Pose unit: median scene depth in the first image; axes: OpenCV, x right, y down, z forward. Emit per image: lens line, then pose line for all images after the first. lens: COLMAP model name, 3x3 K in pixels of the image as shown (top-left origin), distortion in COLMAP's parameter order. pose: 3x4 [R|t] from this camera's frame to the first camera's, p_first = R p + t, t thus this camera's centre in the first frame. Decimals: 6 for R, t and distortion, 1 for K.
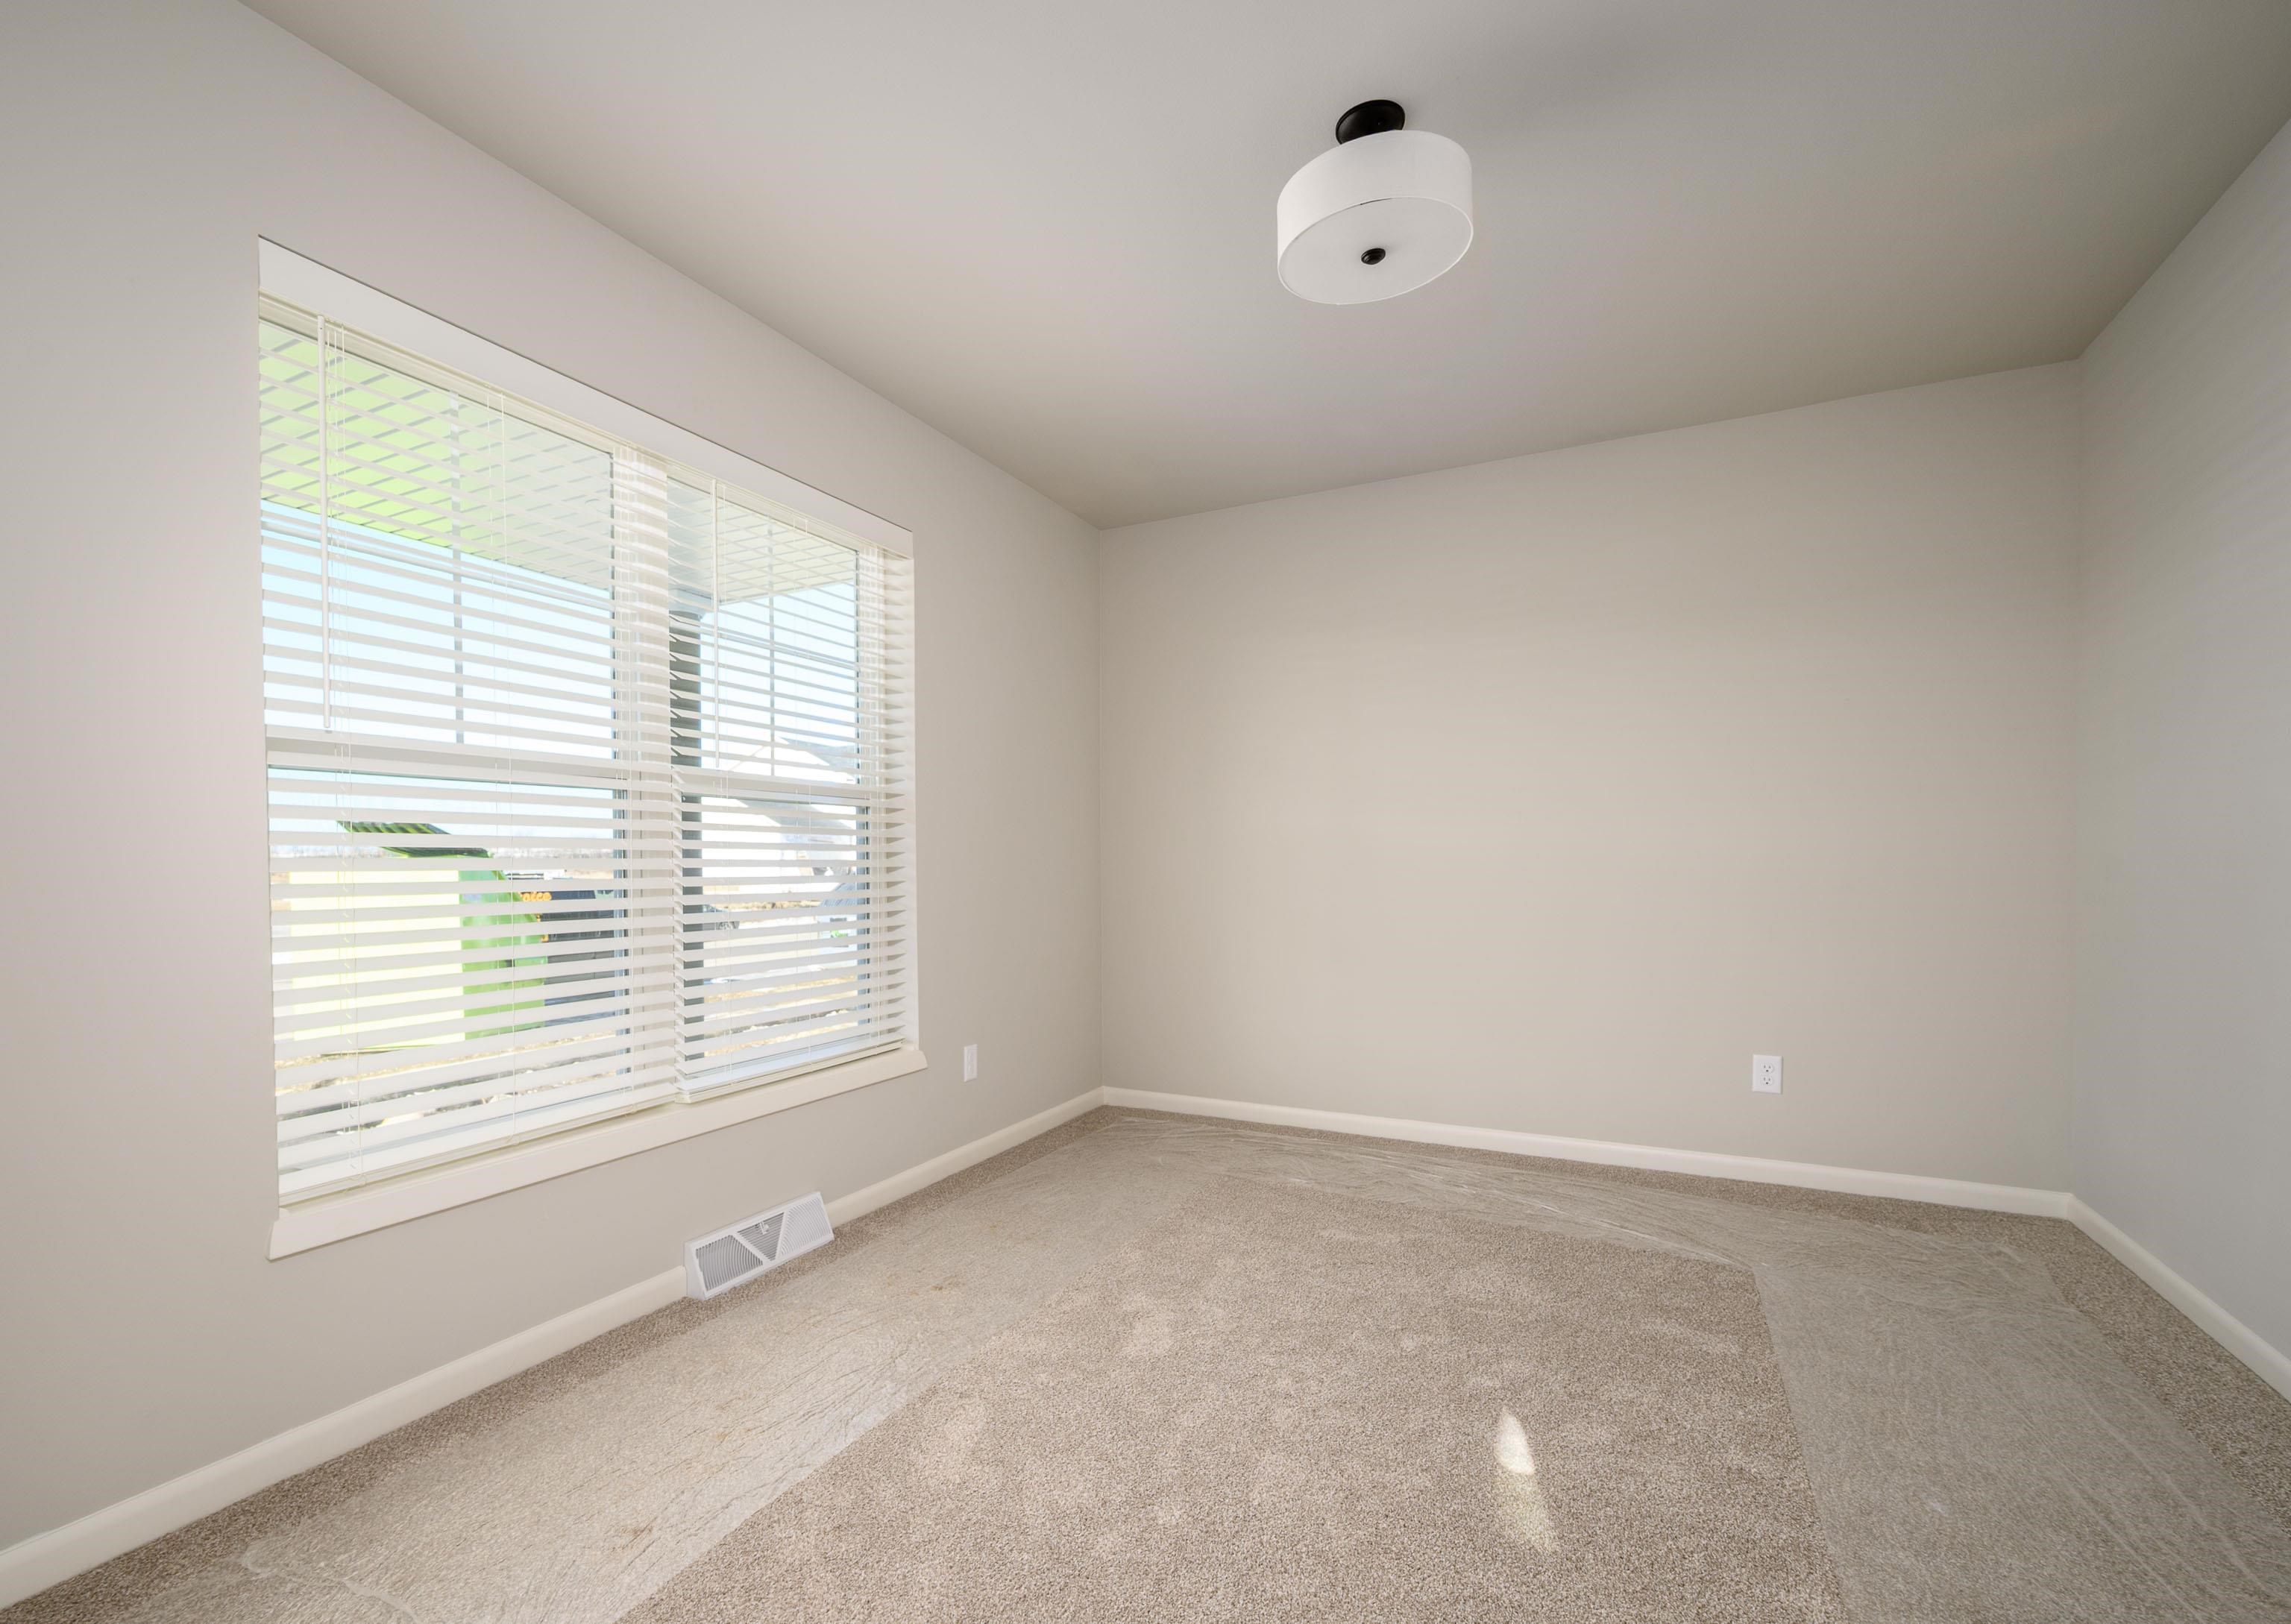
lens RADIAL K [[1041.3, 0, 1128.3], [0, 1041.3, 859.0], [0, 0, 1]] dist [0.003362, 0.000904]
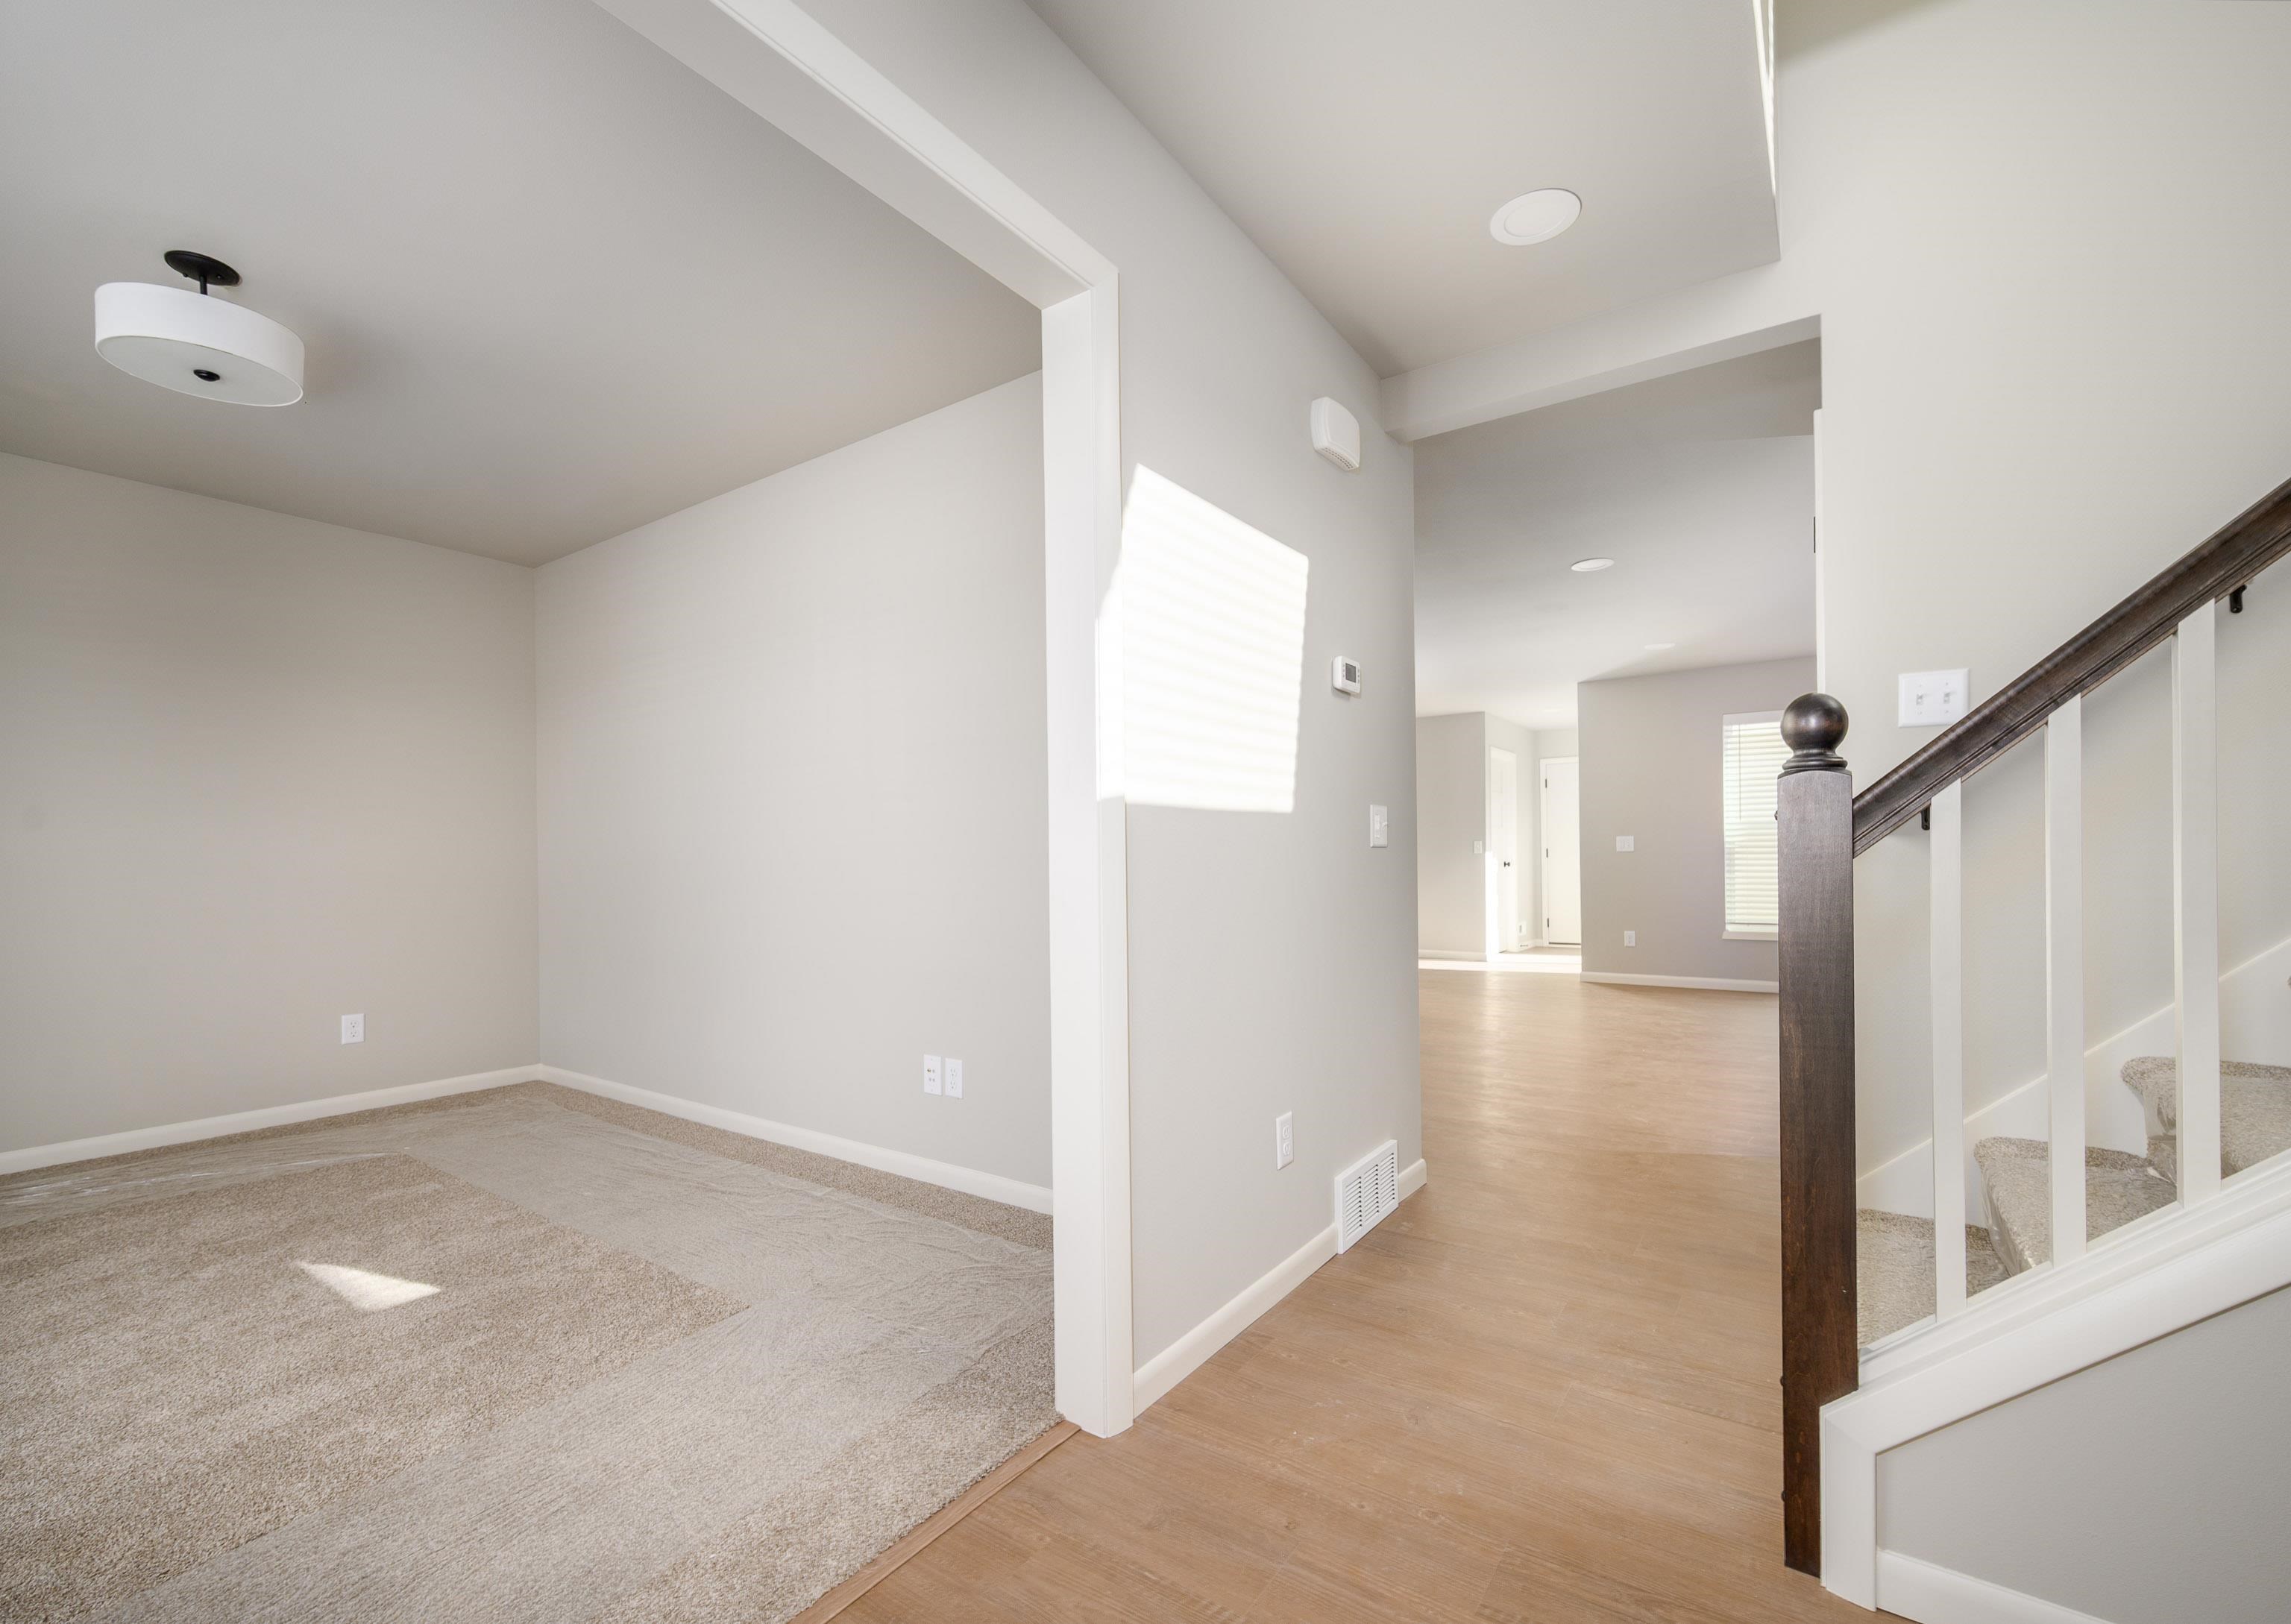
lens RADIAL K [[1041.3, 0, 1145.4], [0, 1041.3, 830.4], [0, 0, 1]] dist [0.003362, 0.000904]
pose [[0.136637, 0.020209, 0.990415, -0.679424], [0.006561, 0.999751, -0.021305, -0.010906], [-0.990599, 0.009409, 0.136470, -0.205497]]
